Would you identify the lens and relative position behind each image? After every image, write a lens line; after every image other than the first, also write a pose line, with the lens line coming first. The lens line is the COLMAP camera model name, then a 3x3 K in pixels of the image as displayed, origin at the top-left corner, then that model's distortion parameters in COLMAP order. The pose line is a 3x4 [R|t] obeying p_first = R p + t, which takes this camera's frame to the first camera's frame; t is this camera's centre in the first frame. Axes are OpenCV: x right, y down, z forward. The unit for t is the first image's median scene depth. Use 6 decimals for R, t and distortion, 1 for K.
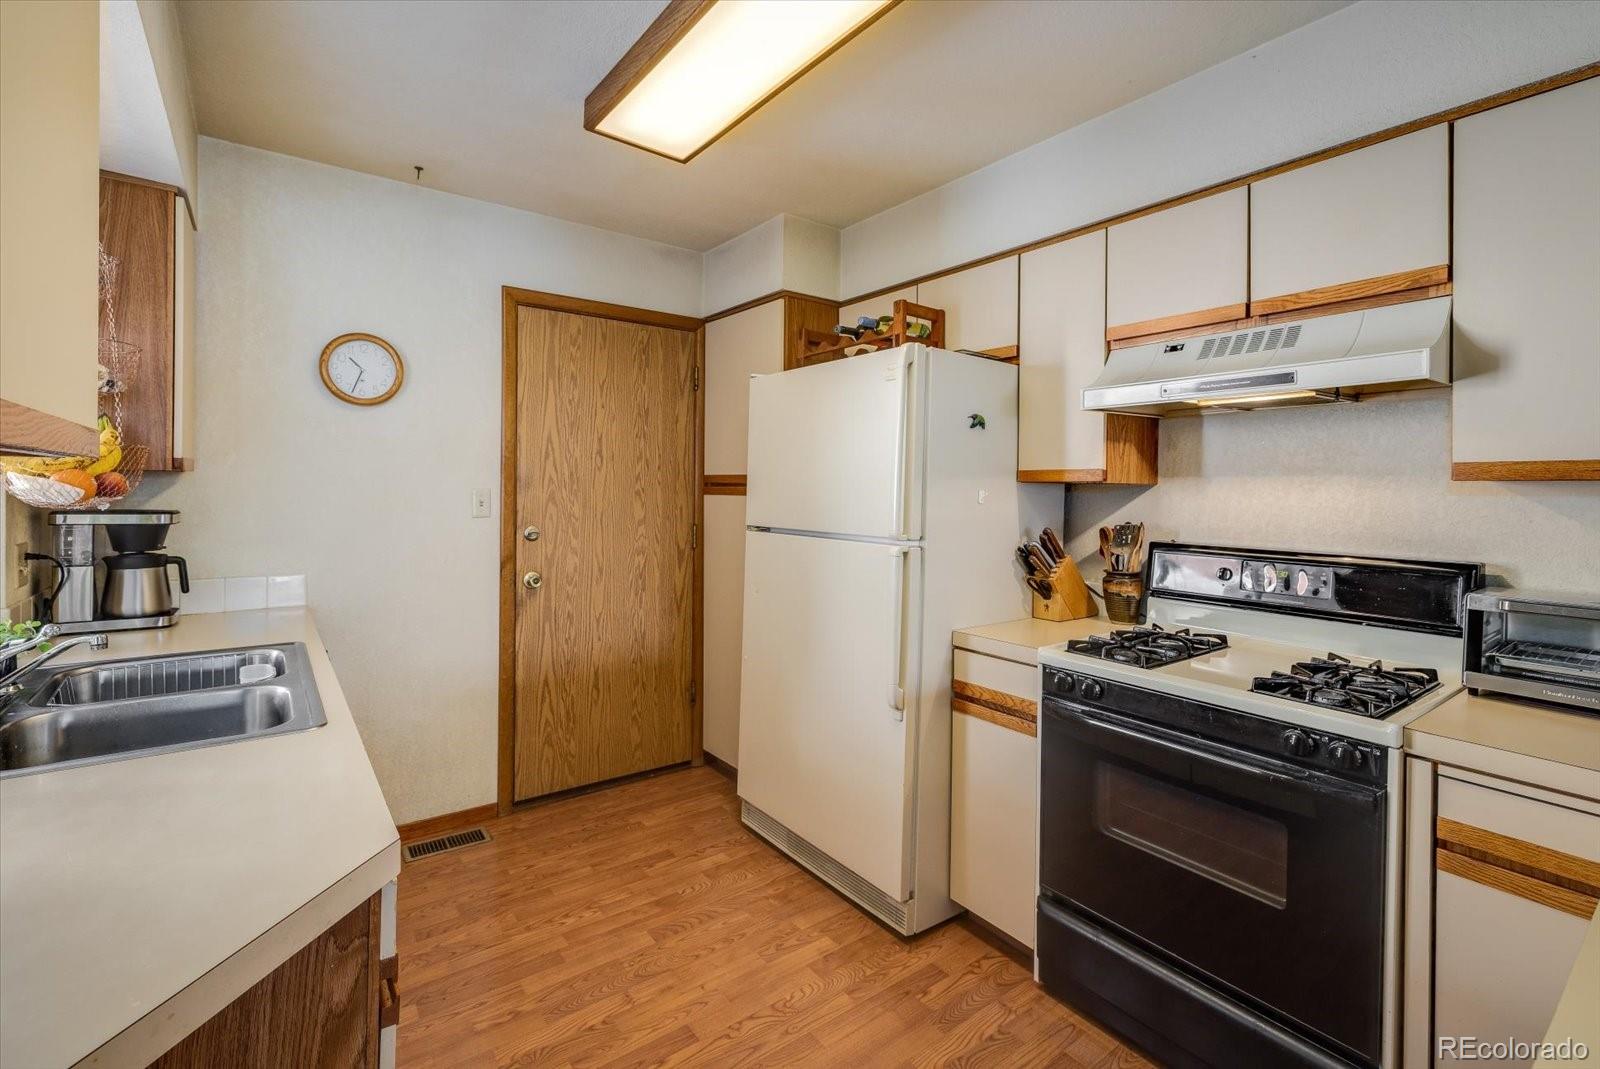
lens RADIAL K [[717.1, 0, 797.7], [0, 717.1, 495.0], [0, 0, 1]] dist [0.001617, 0.000136]
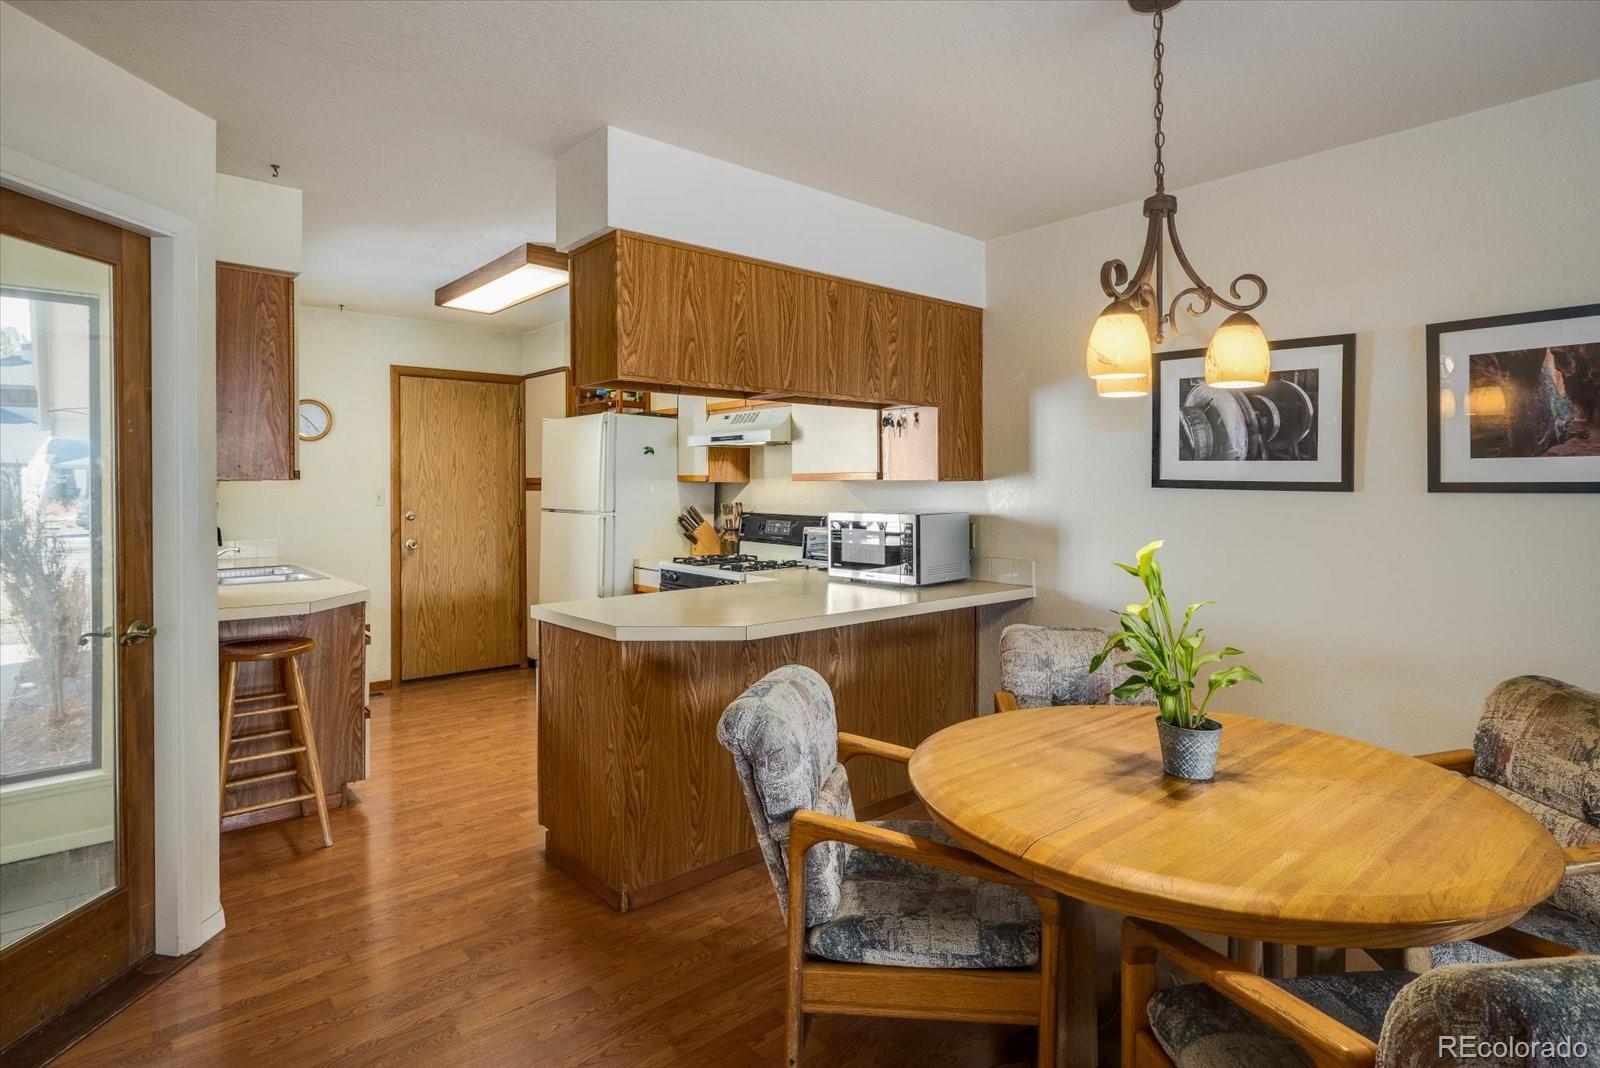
lens RADIAL K [[825.7, 0, 779.8], [0, 825.7, 492.4], [0, 0, 1]] dist [-0.001482, -0.000089]
pose [[0.998015, -0.010255, 0.062130, 0.434803], [0.010134, 0.999946, 0.002268, 0.007435], [-0.062150, -0.001634, 0.998065, -1.146336]]
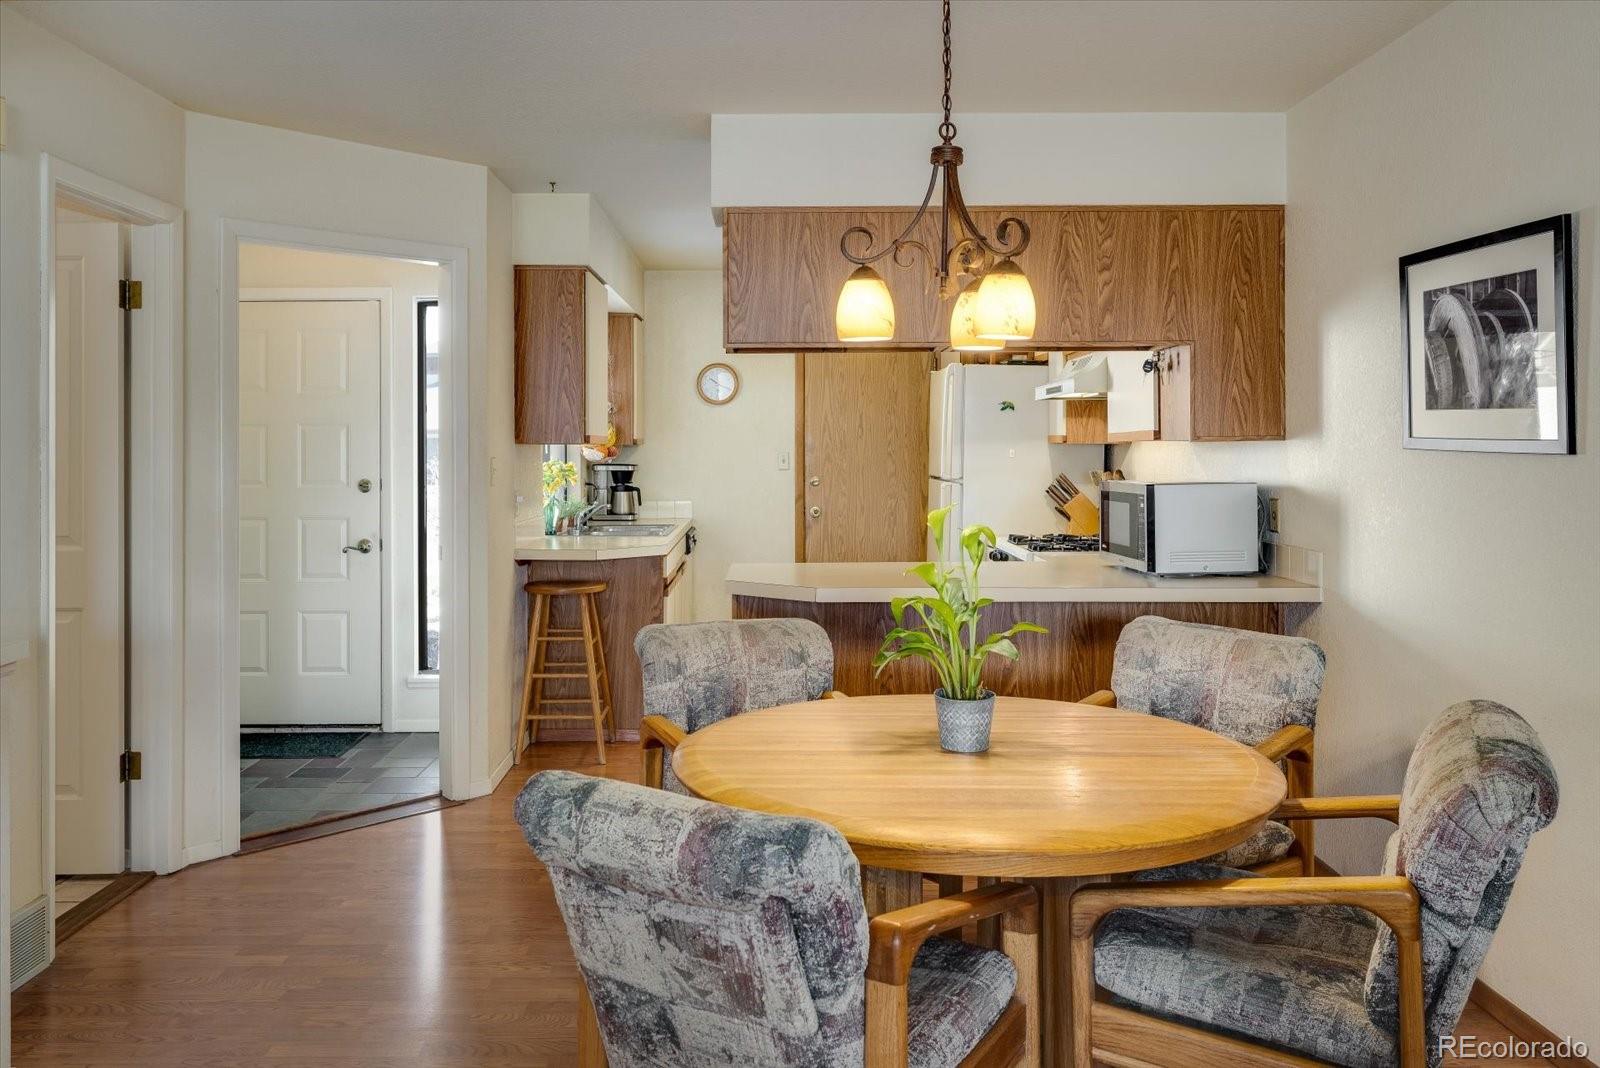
lens RADIAL K [[1190.9, 0, 796.7], [0, 1190.9, 456.1], [0, 0, 1]] dist [-0.002829, 0.000693]
pose [[0.816689, -0.009526, -0.576999, 1.318848], [0.006106, 0.999950, -0.007867, 0.025219], [0.577046, 0.002902, 0.816707, -1.355130]]
